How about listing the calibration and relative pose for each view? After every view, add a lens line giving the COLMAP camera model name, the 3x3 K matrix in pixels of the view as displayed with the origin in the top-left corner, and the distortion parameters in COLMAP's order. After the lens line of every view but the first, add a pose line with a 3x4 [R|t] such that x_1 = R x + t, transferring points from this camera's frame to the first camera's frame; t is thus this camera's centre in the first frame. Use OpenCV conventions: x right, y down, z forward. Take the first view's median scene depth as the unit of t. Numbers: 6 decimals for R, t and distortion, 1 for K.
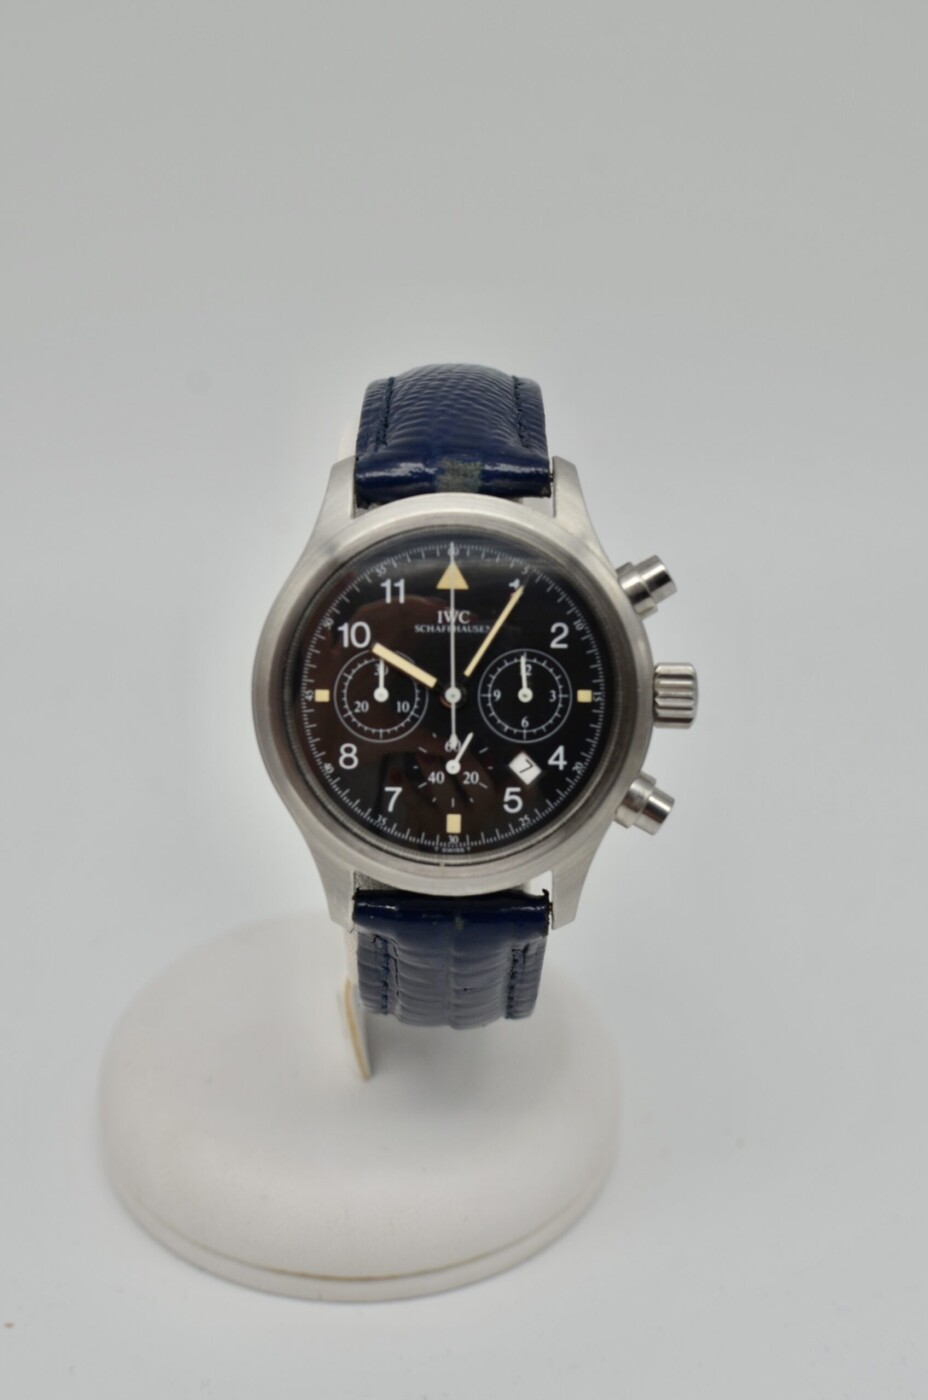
lens RADIAL K [[2288.9, 0, 464.0], [0, 2288.9, 700.0], [0, 0, 1]] dist [-0.271475, 0.147997]
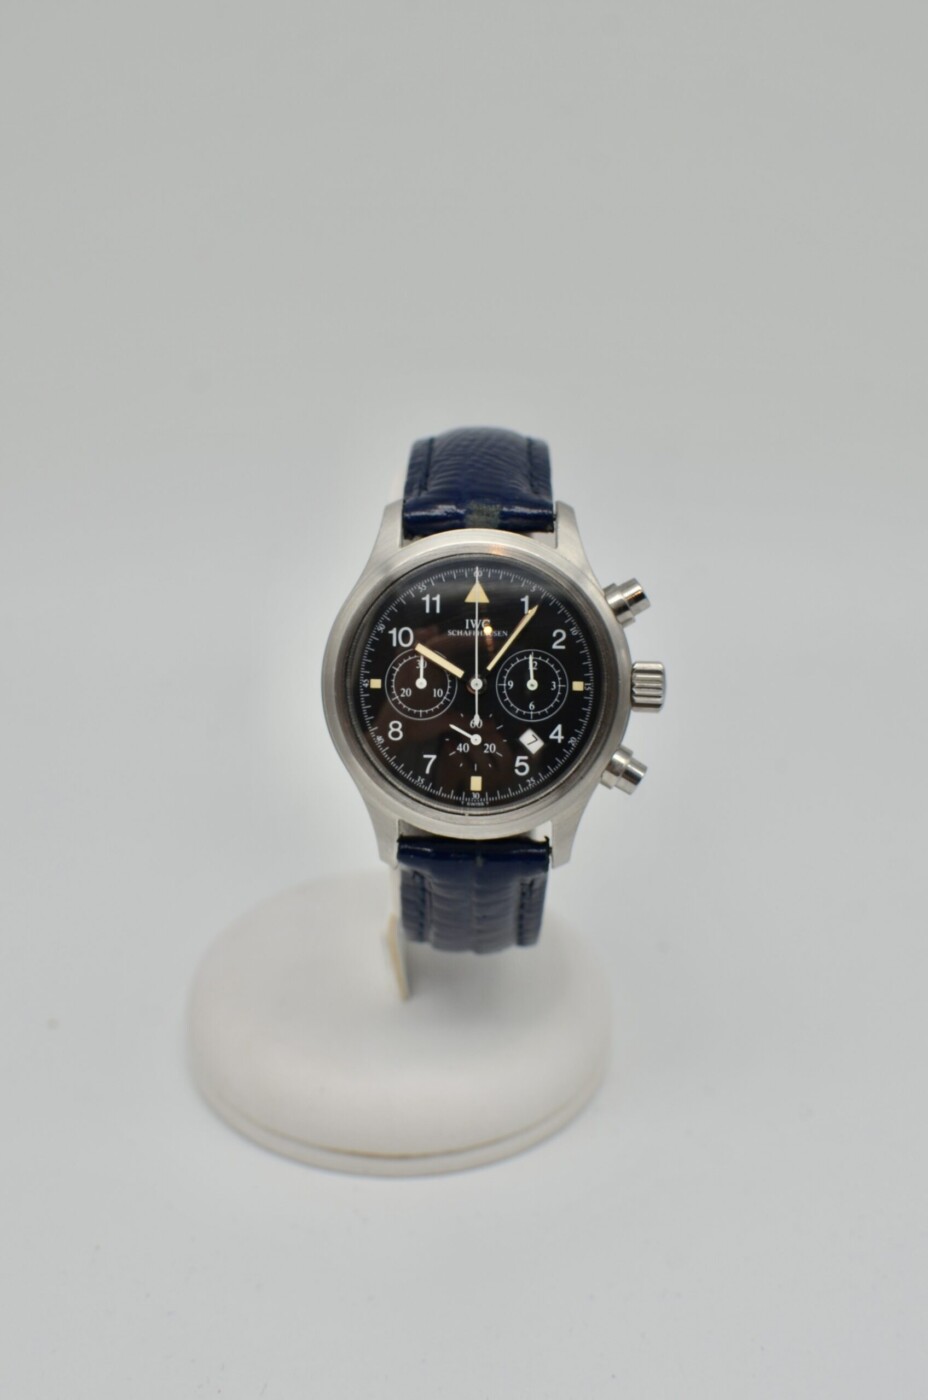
lens RADIAL K [[2288.9, 0, 464.0], [0, 2288.9, 700.0], [0, 0, 1]] dist [-0.271475, 0.147997]
pose [[0.999790, 0.010472, -0.017624, 0.011012], [-0.010748, 0.999820, -0.015651, 0.027137], [0.017457, 0.015837, 0.999722, -0.297193]]
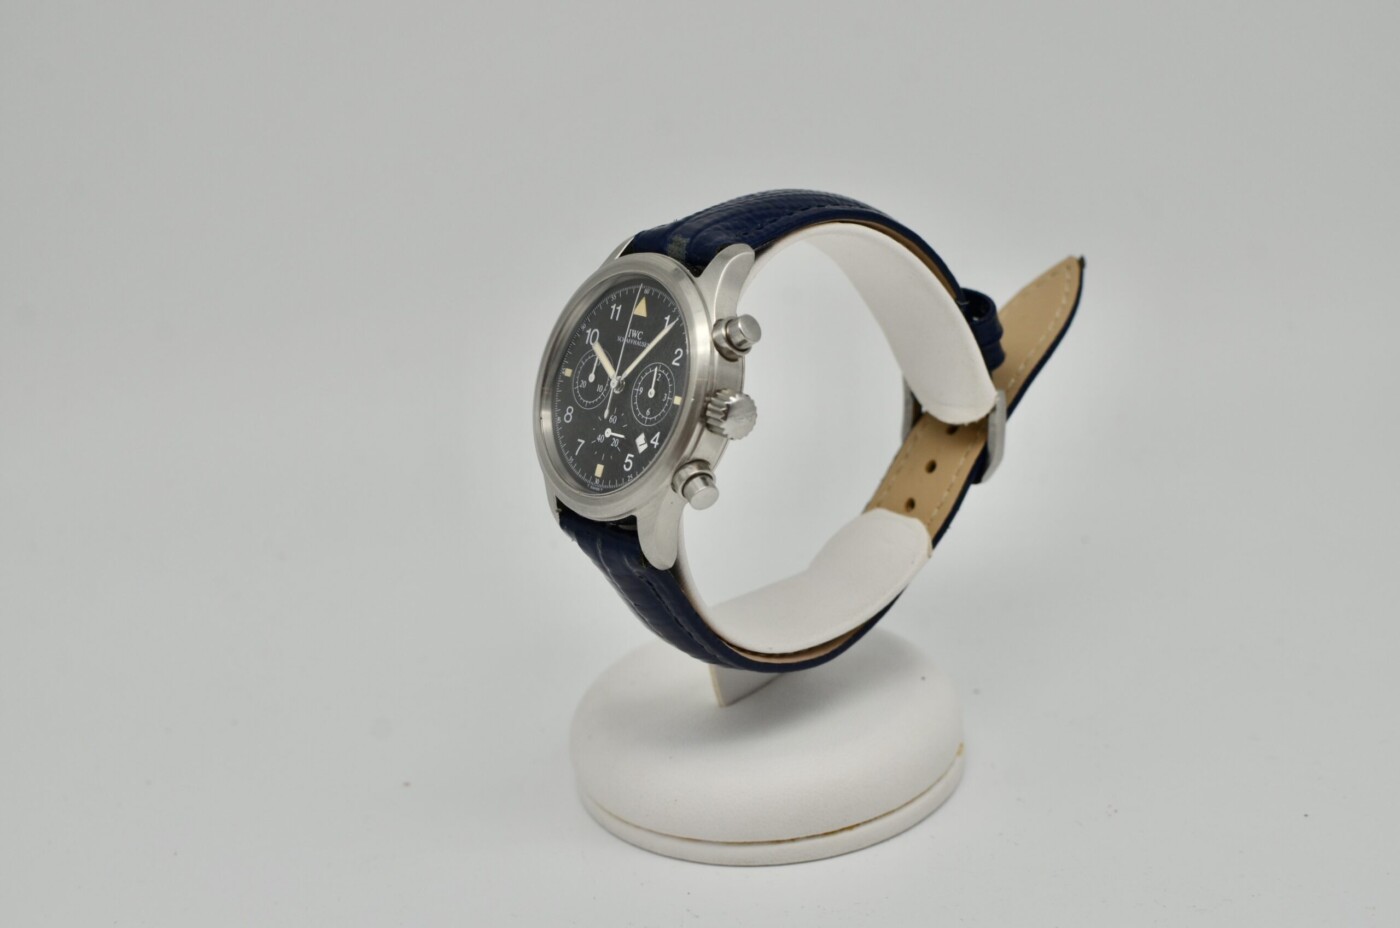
lens RADIAL K [[2288.9, 0, 700.0], [0, 2288.9, 464.0], [0, 0, 1]] dist [-0.271475, 0.147997]
pose [[0.642632, 0.182780, -0.744053, 1.126916], [-0.267379, 0.963574, 0.005773, 0.024279], [0.718006, 0.195234, 0.668095, 0.065851]]
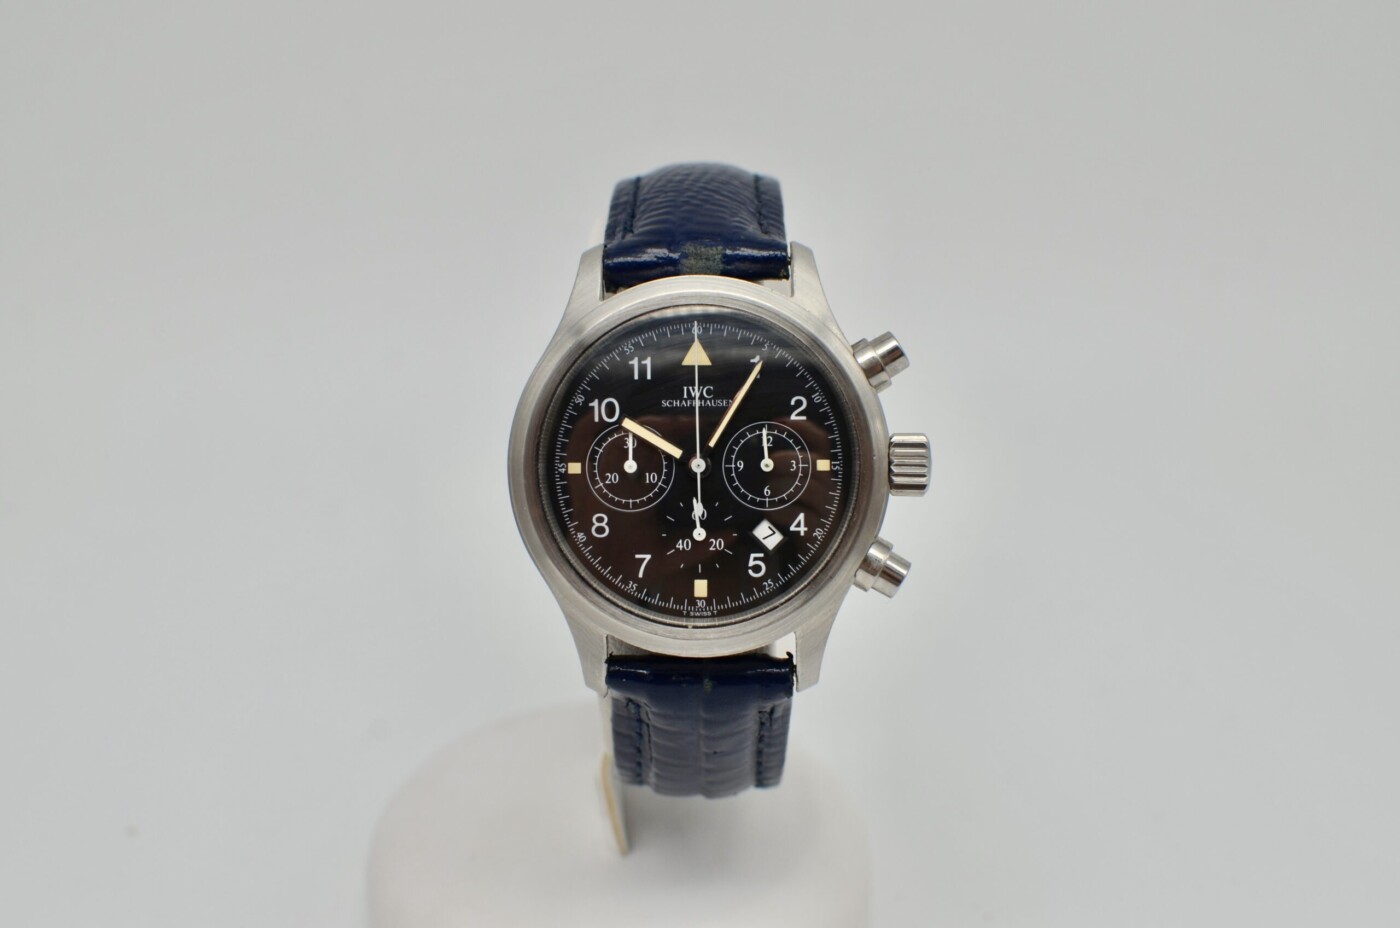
lens RADIAL K [[2288.9, 0, 700.0], [0, 2288.9, 464.0], [0, 0, 1]] dist [-0.271475, 0.147997]
pose [[0.999800, -0.013566, -0.014696, 0.011370], [0.012831, 0.998718, -0.048965, 0.048490], [0.015342, 0.048766, 0.998692, -0.052765]]
